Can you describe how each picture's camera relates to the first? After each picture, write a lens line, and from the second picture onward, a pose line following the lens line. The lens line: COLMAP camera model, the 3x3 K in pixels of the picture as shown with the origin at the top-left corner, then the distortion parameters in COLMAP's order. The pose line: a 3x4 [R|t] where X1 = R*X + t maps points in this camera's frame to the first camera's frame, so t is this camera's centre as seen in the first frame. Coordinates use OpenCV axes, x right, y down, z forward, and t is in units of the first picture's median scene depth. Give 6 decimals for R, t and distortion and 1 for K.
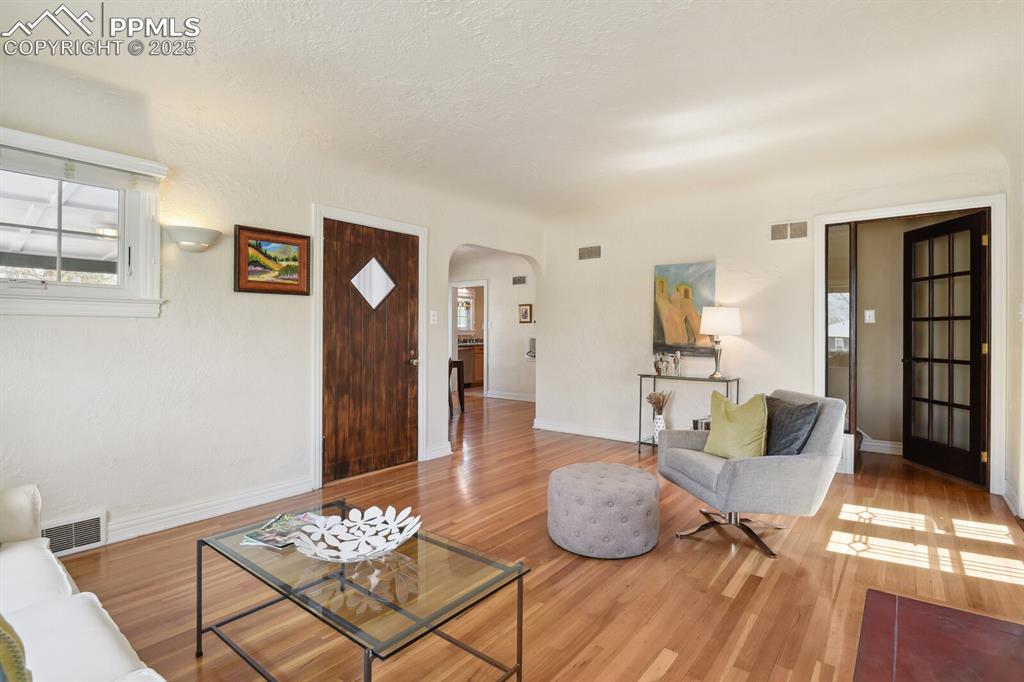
lens RADIAL K [[500.2, 0, 517.6], [0, 500.2, 335.3], [0, 0, 1]] dist [-0.005680, -0.001113]
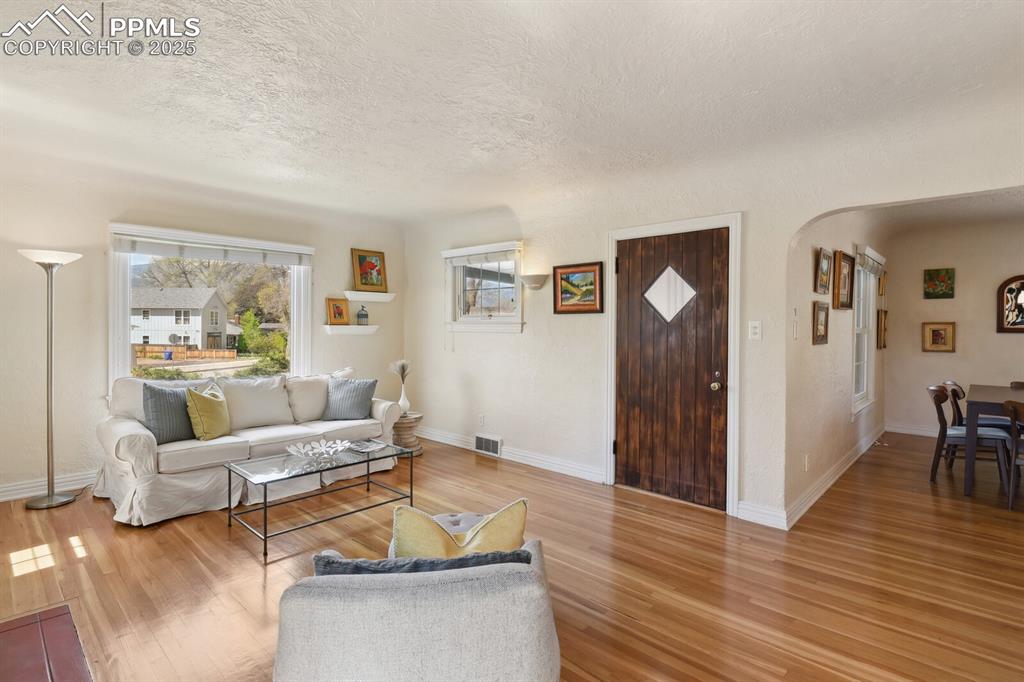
lens RADIAL K [[500.2, 0, 520.4], [0, 500.2, 332.4], [0, 0, 1]] dist [-0.005680, -0.001113]
pose [[-0.075786, 0.010631, -0.997067, 0.711572], [-0.013354, 0.999843, 0.011675, -0.043598], [0.997035, 0.014200, -0.075632, 0.859132]]
